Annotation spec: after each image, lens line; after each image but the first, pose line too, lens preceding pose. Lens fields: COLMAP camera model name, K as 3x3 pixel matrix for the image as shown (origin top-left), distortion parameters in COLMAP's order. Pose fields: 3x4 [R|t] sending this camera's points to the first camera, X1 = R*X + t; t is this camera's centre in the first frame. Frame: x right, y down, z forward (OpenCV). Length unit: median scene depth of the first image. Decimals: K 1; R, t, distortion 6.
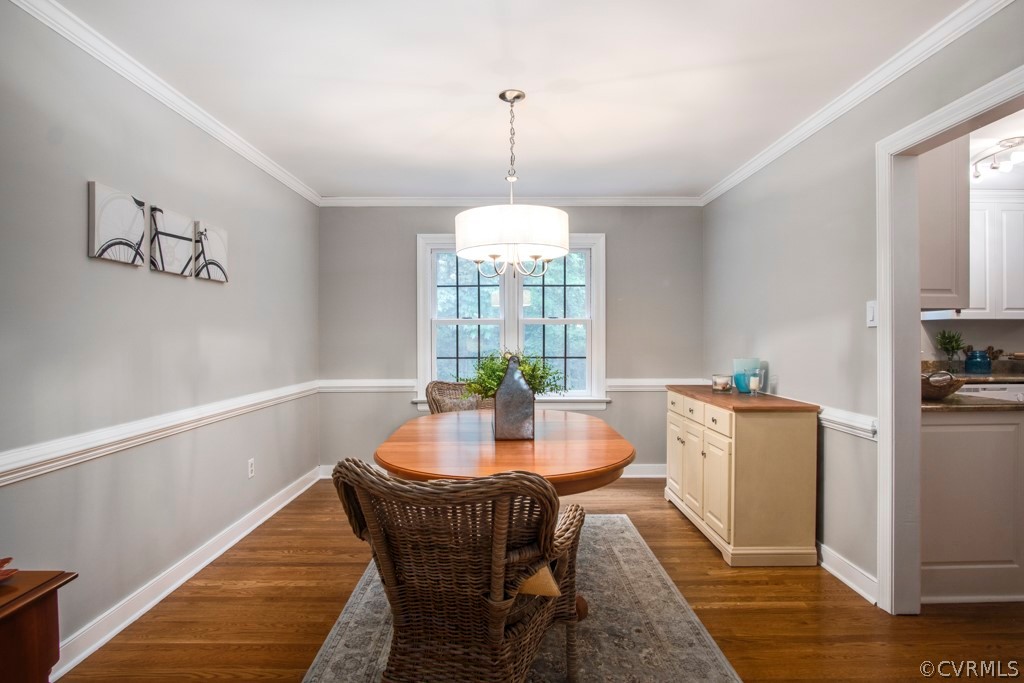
lens RADIAL K [[551.7, 0, 508.6], [0, 551.7, 339.8], [0, 0, 1]] dist [-0.029671, 0.000620]
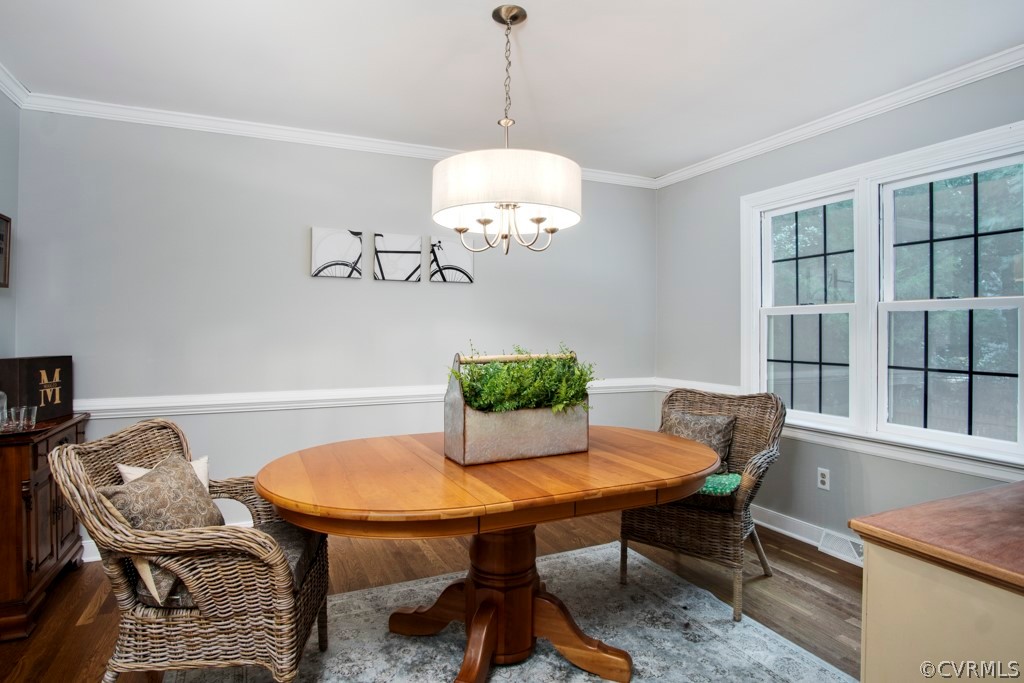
lens RADIAL K [[551.7, 0, 506.2], [0, 551.7, 334.6], [0, 0, 1]] dist [-0.029671, 0.000620]
pose [[0.394158, 0.008425, -0.919004, 0.703207], [-0.012211, 0.999918, 0.003930, 0.000152], [0.918962, 0.009672, 0.394228, 0.715201]]
